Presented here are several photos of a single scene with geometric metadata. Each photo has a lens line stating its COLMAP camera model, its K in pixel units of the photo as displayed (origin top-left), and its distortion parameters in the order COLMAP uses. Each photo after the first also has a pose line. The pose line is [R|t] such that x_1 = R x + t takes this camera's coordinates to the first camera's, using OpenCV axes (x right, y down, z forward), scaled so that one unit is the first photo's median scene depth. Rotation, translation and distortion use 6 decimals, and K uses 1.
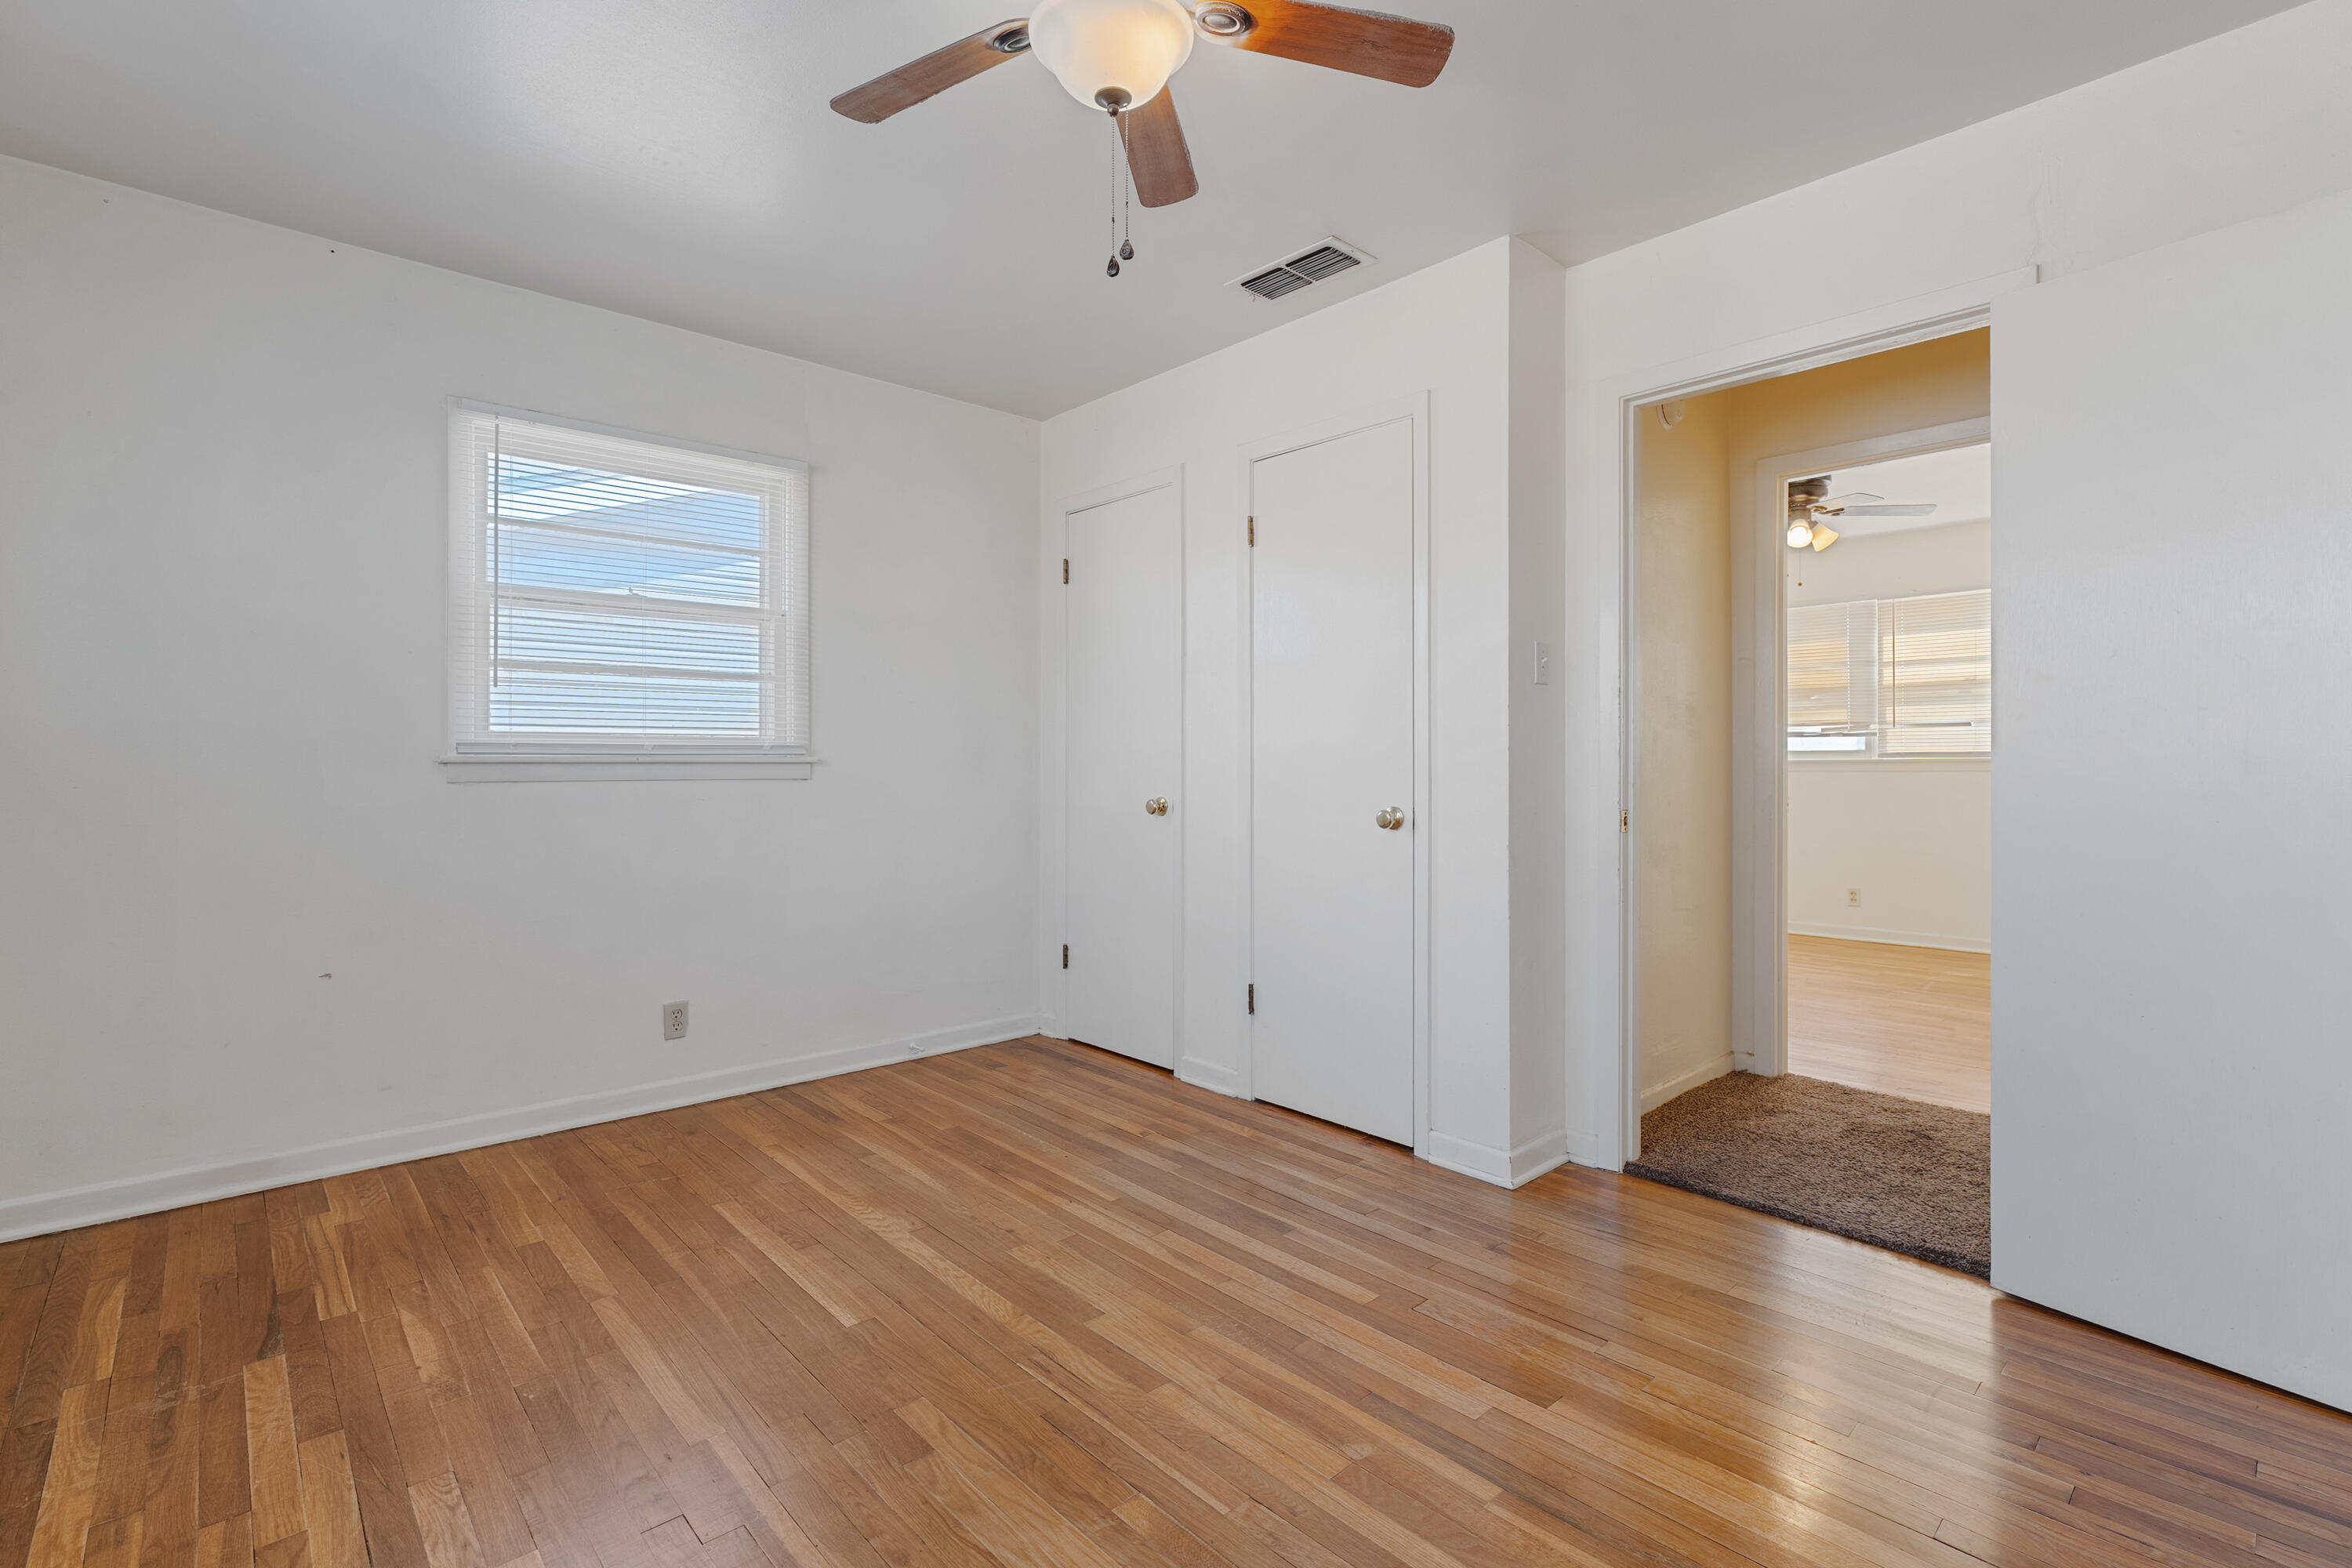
lens RADIAL K [[1060.0, 0, 1179.7], [0, 1060.0, 767.6], [0, 0, 1]] dist [-0.002185, -0.000351]
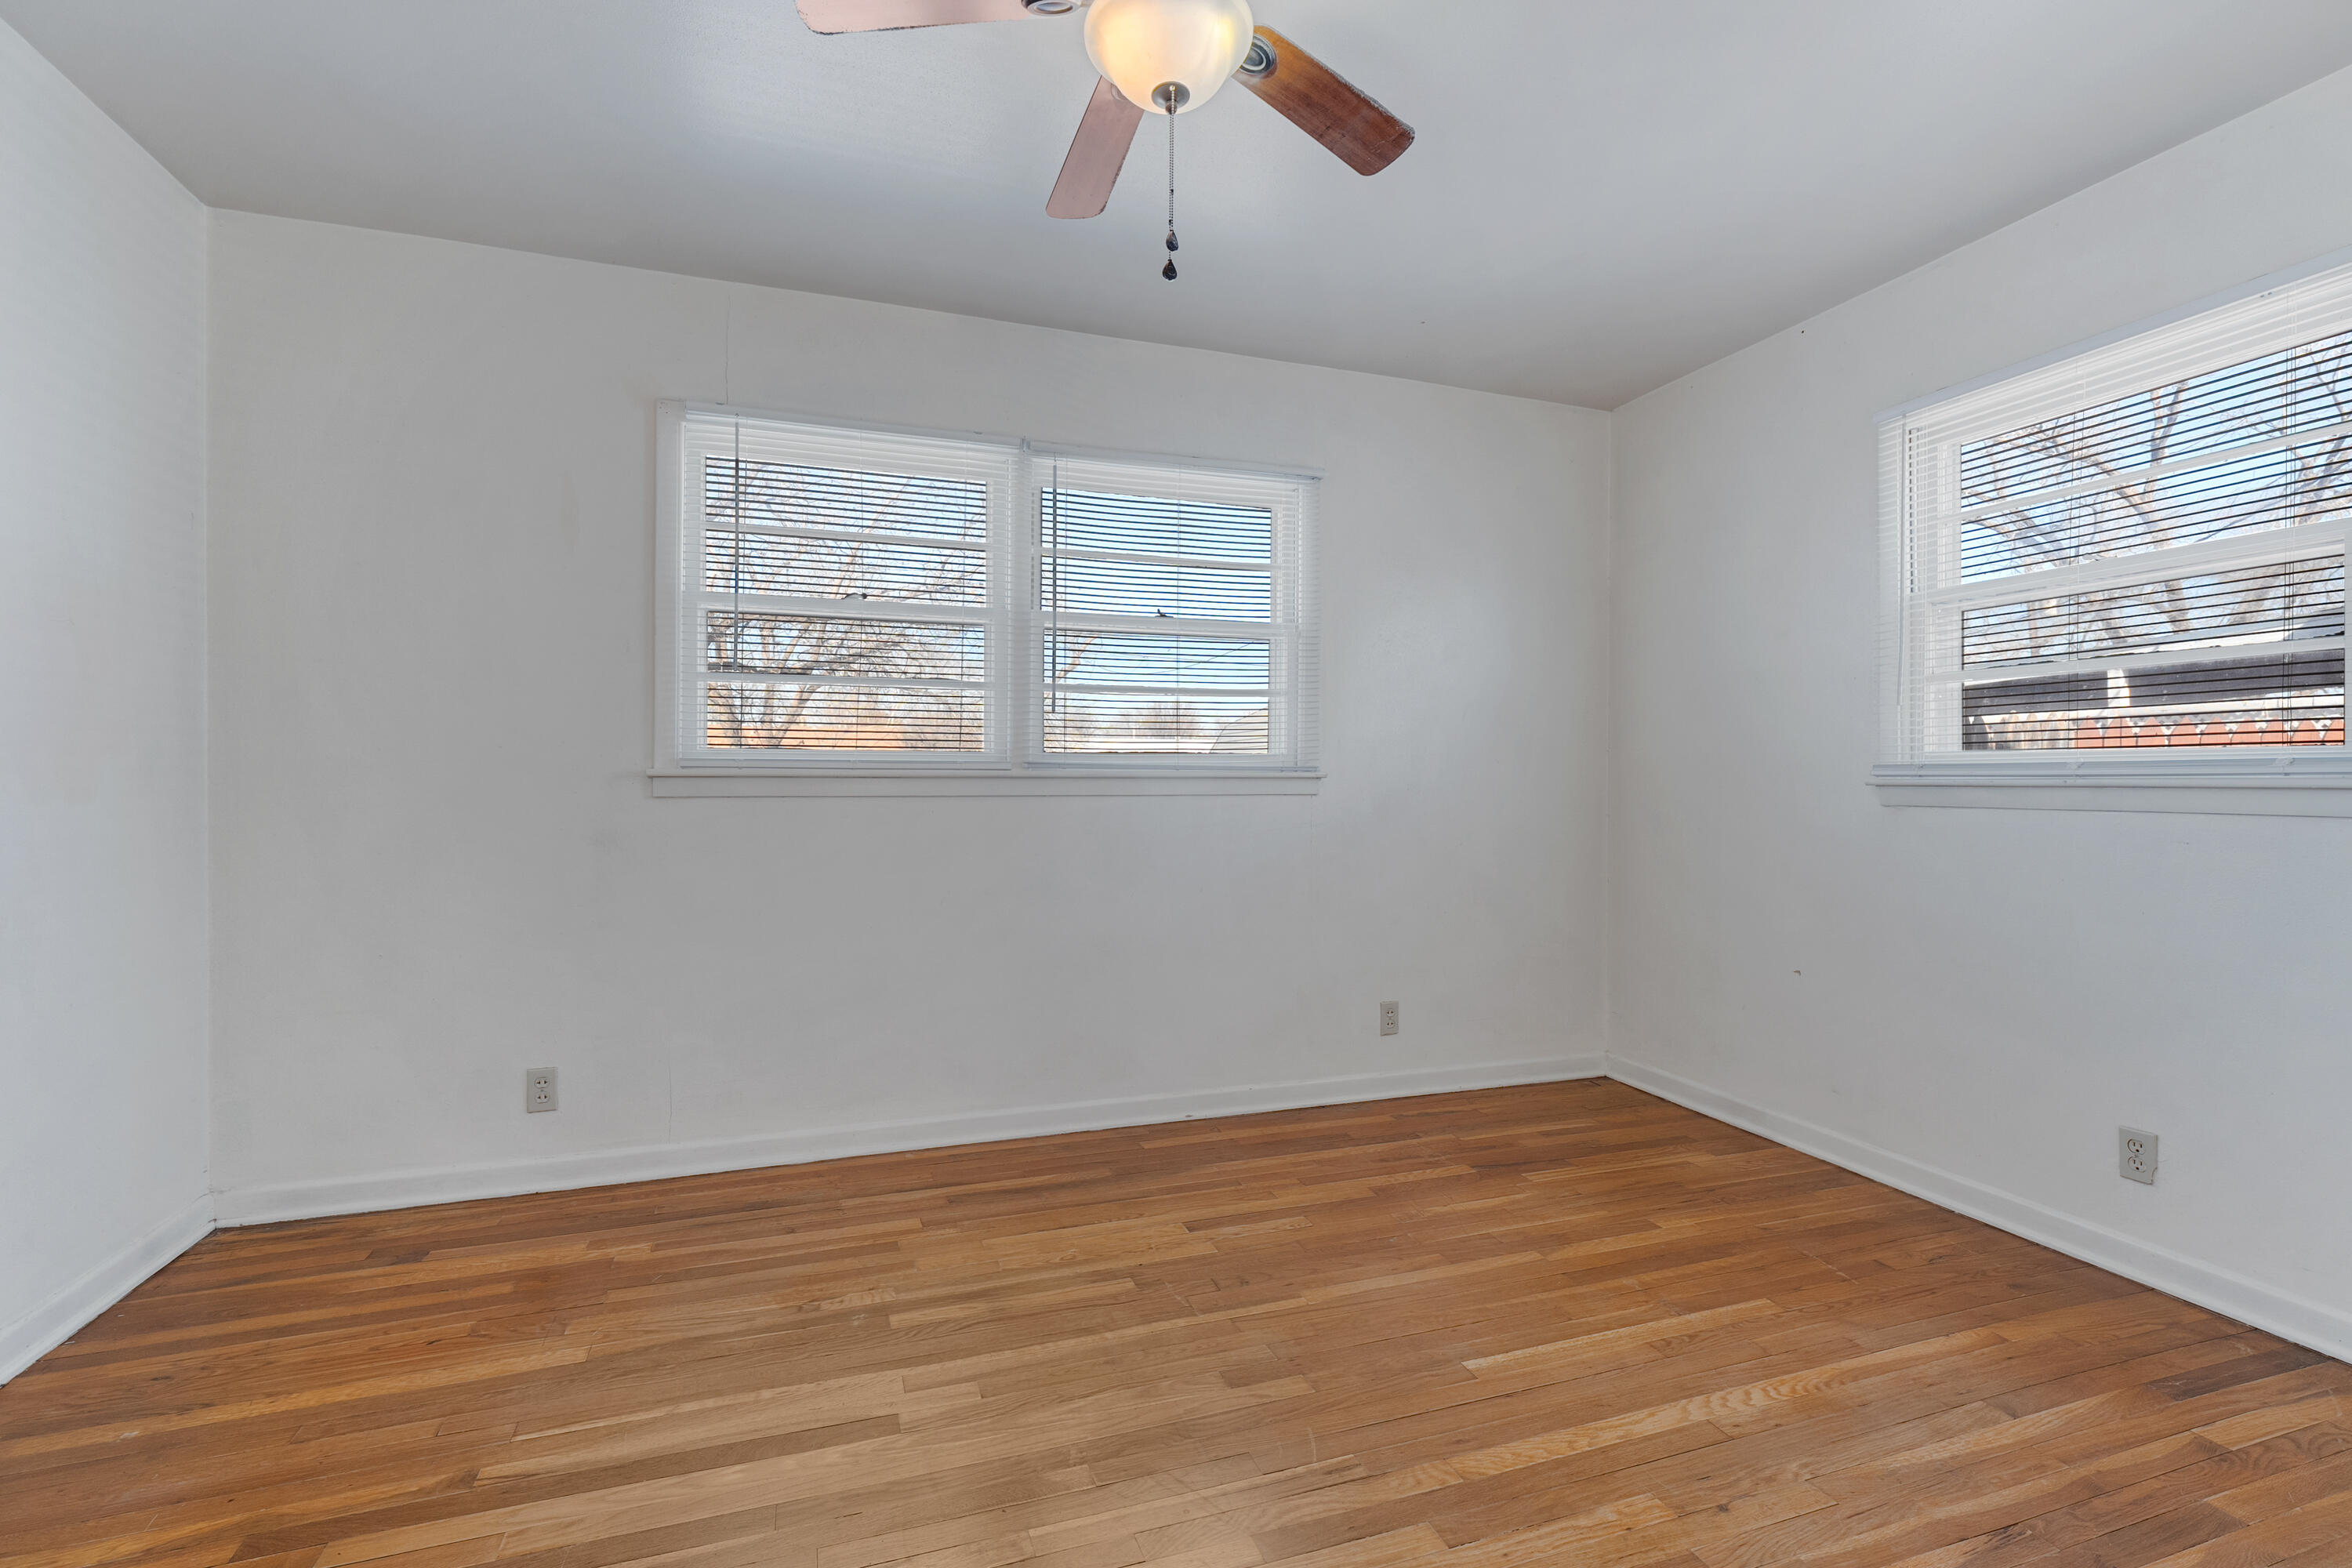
lens RADIAL K [[1060.0, 0, 1180.0], [0, 1060.0, 786.6], [0, 0, 1]] dist [-0.002185, -0.000351]
pose [[-0.398235, 0.002222, -0.917281, 0.583671], [-0.010709, 0.999918, 0.007071, -0.002639], [0.917221, 0.012639, -0.398179, 0.985576]]
